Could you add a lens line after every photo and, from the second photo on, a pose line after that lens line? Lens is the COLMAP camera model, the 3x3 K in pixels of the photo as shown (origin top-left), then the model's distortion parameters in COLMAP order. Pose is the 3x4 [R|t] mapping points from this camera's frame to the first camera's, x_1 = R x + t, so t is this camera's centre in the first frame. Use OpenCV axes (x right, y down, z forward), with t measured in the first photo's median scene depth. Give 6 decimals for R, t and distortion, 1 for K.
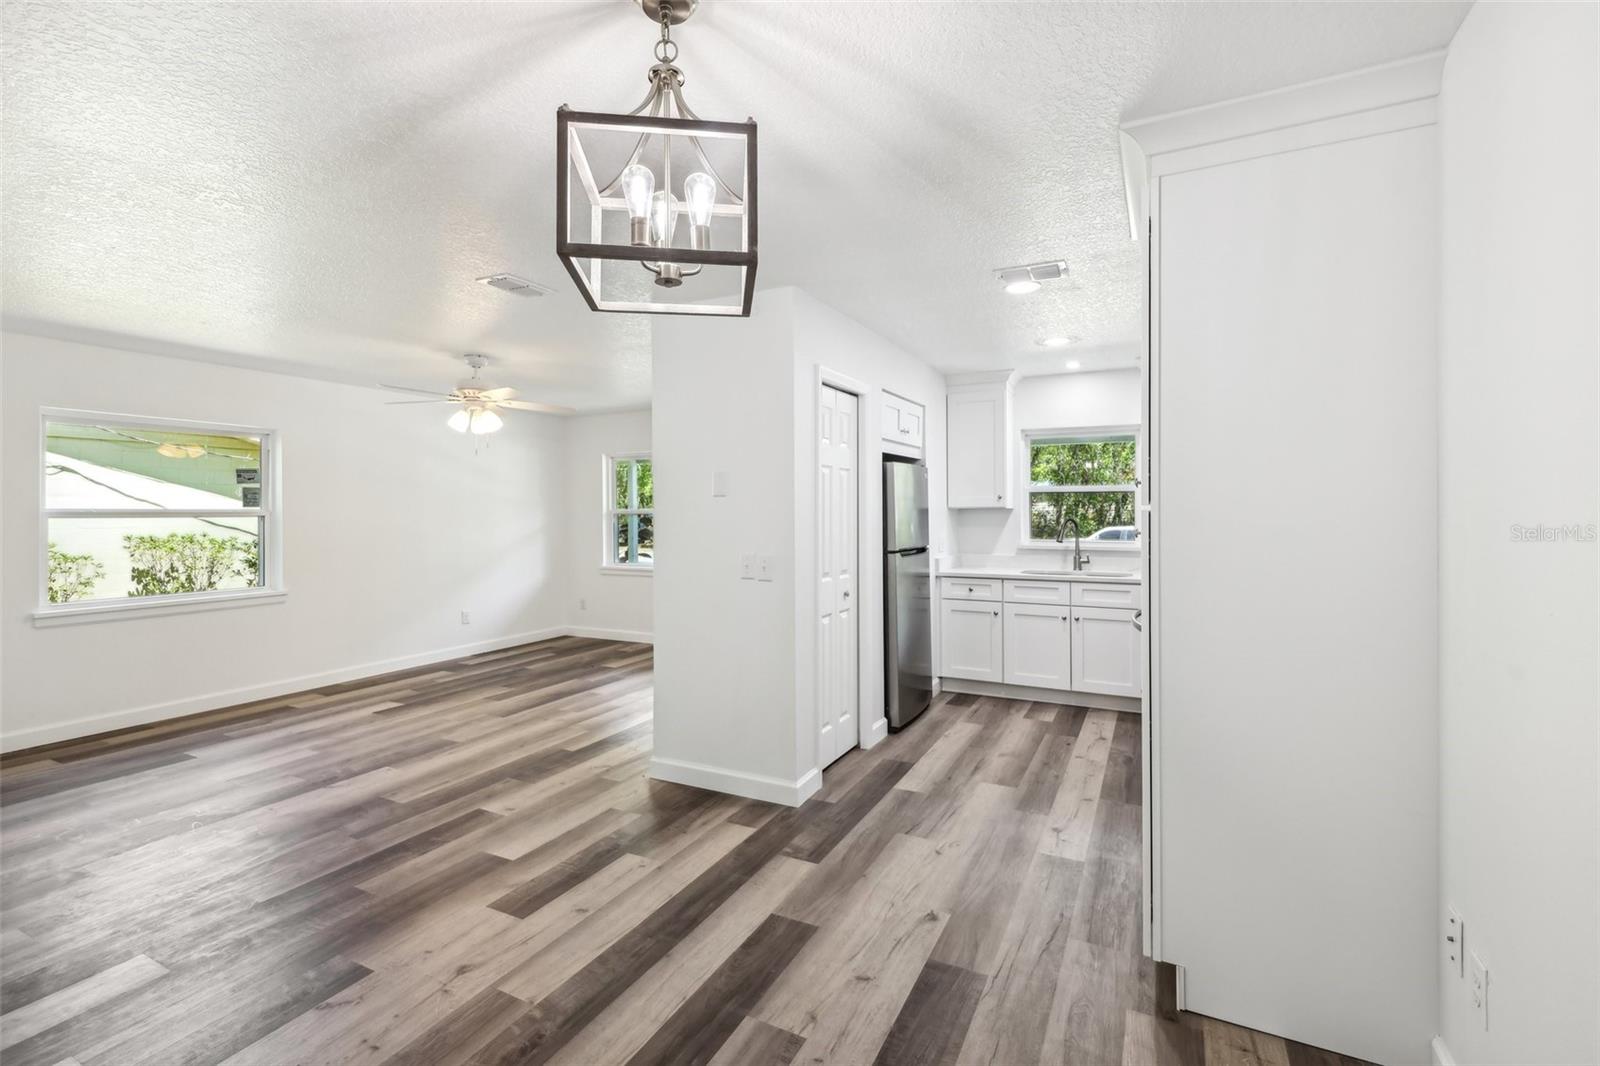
lens RADIAL K [[706.7, 0, 806.5], [0, 706.7, 493.5], [0, 0, 1]] dist [0.010657, -0.004880]
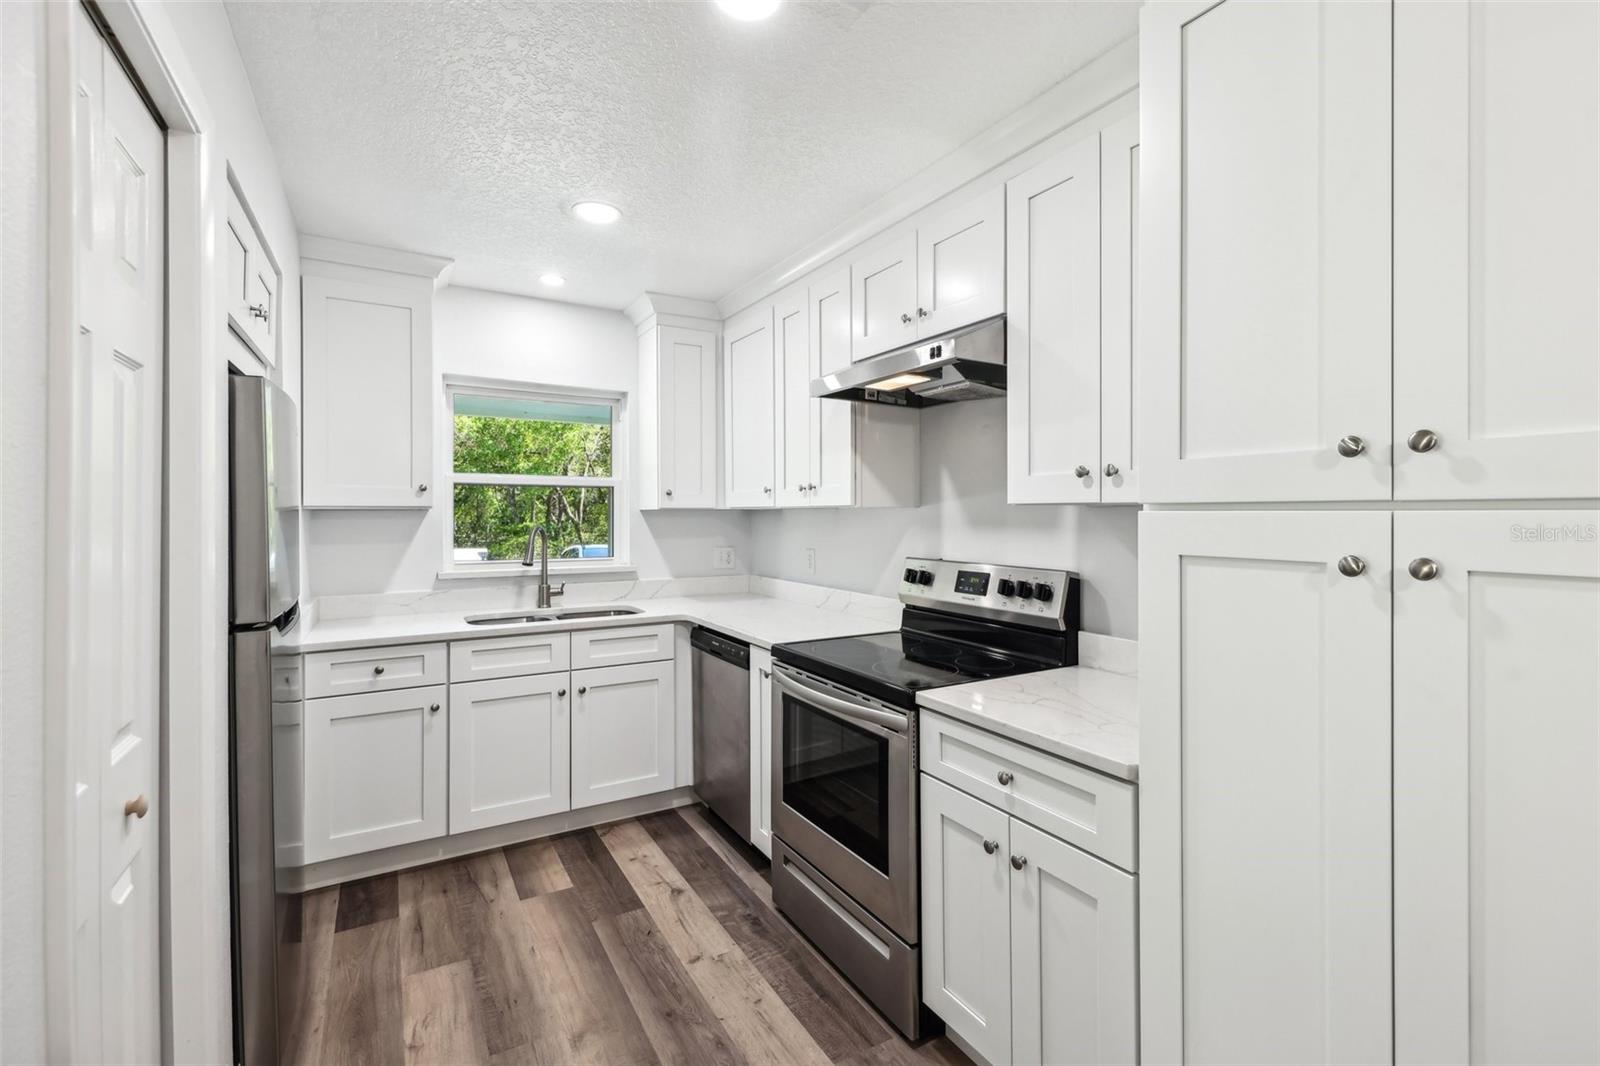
lens RADIAL K [[706.7, 0, 803.6], [0, 706.7, 514.5], [0, 0, 1]] dist [0.010657, -0.004880]
pose [[0.543851, 0.003078, 0.839176, -0.031539], [-0.022467, 0.999688, 0.010893, 0.017287], [-0.838881, -0.024778, 0.543751, 0.609255]]
